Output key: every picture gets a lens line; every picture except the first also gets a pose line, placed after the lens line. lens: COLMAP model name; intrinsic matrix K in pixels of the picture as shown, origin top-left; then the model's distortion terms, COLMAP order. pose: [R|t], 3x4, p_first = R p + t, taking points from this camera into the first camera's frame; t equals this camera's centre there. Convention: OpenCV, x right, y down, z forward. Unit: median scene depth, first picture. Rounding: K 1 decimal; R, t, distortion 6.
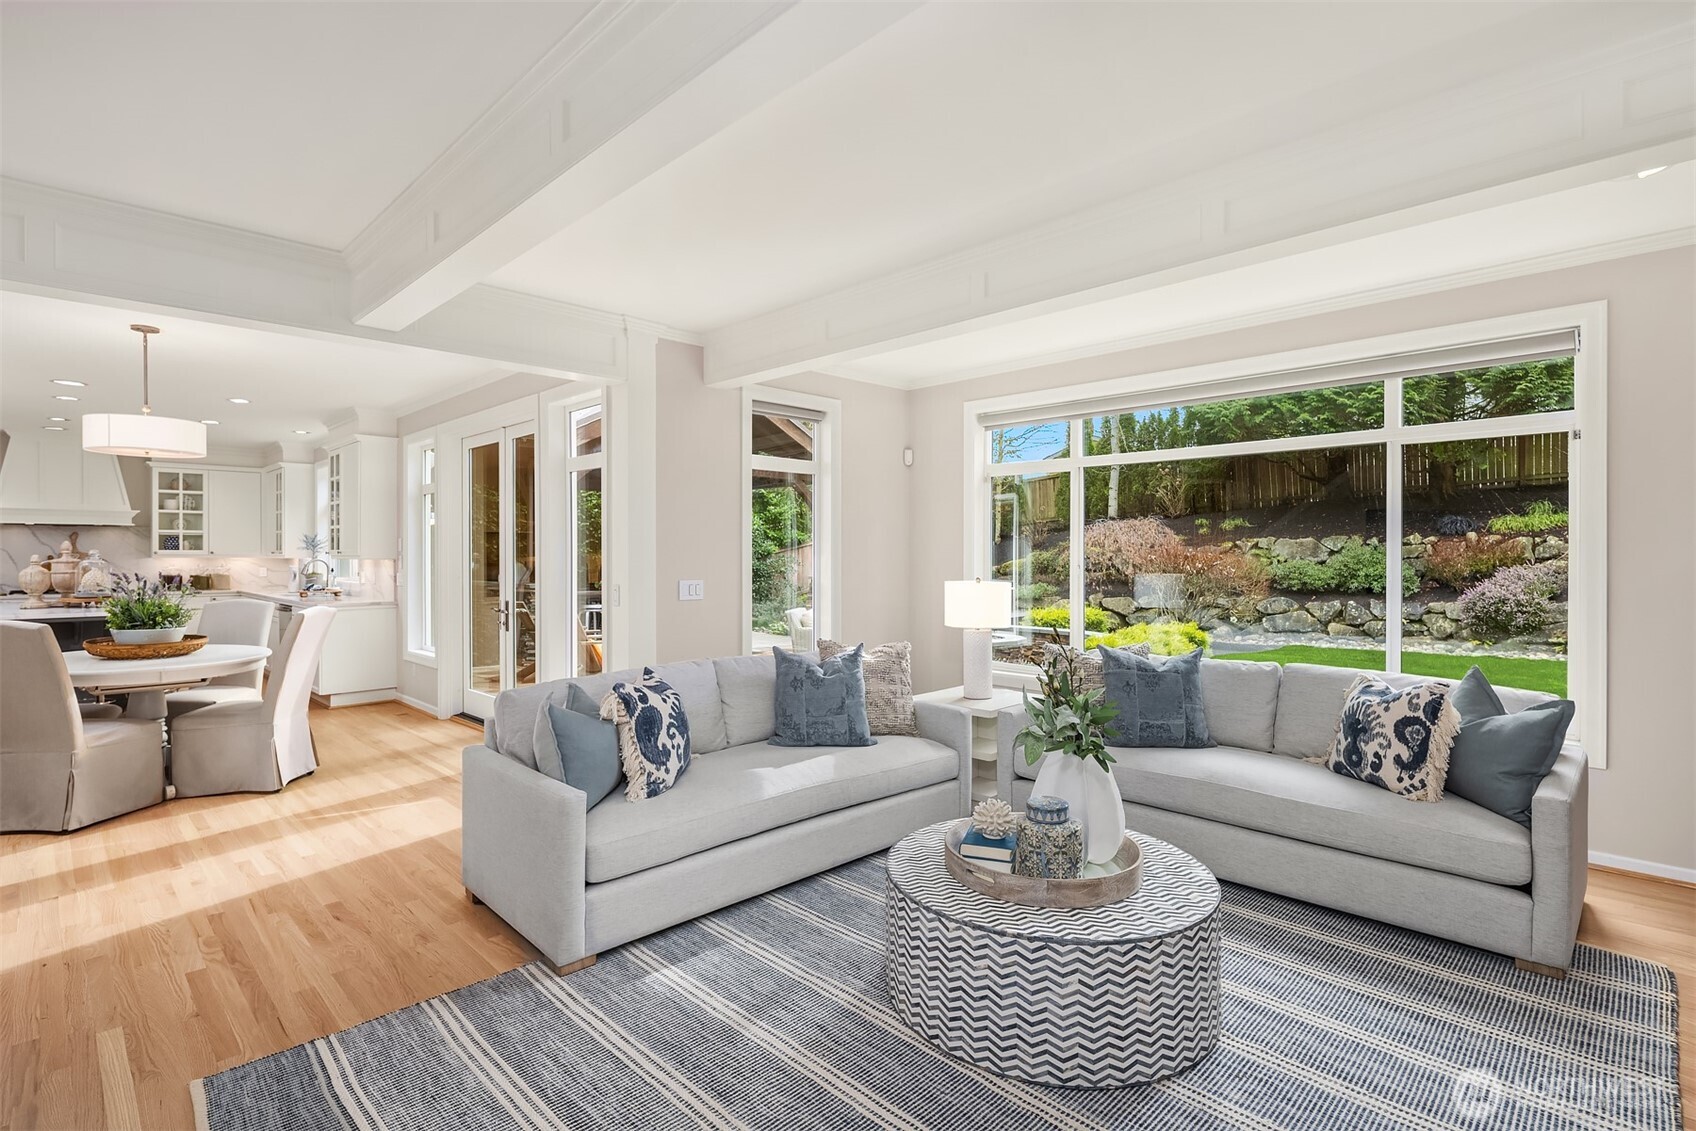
lens RADIAL K [[824.7, 0, 850.3], [0, 824.7, 559.5], [0, 0, 1]] dist [0.001324, -0.000413]
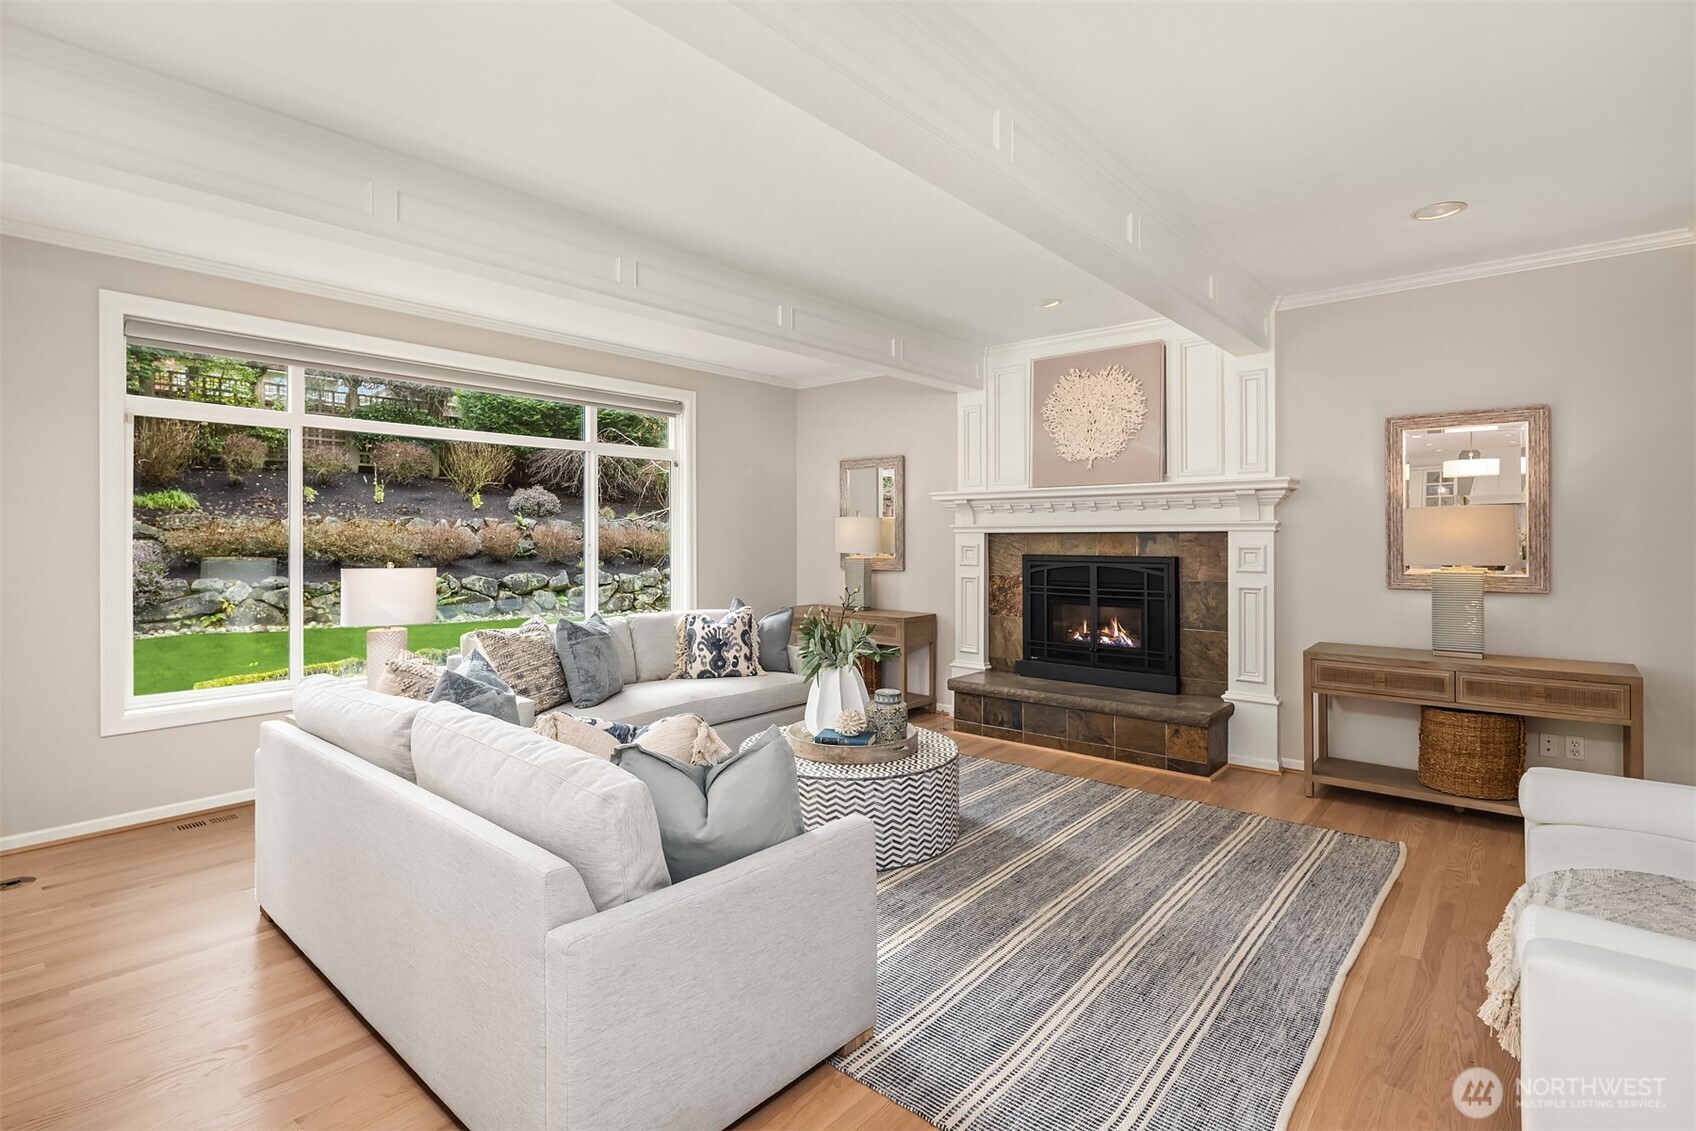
lens RADIAL K [[818.4, 0, 851.4], [0, 818.4, 535.2], [0, 0, 1]] dist [0.000325, -0.000160]
pose [[-0.092363, -0.000532, 0.995725, -0.978468], [0.006133, 0.999981, 0.001103, -0.003239], [-0.995706, 0.006209, -0.092358, 0.911585]]
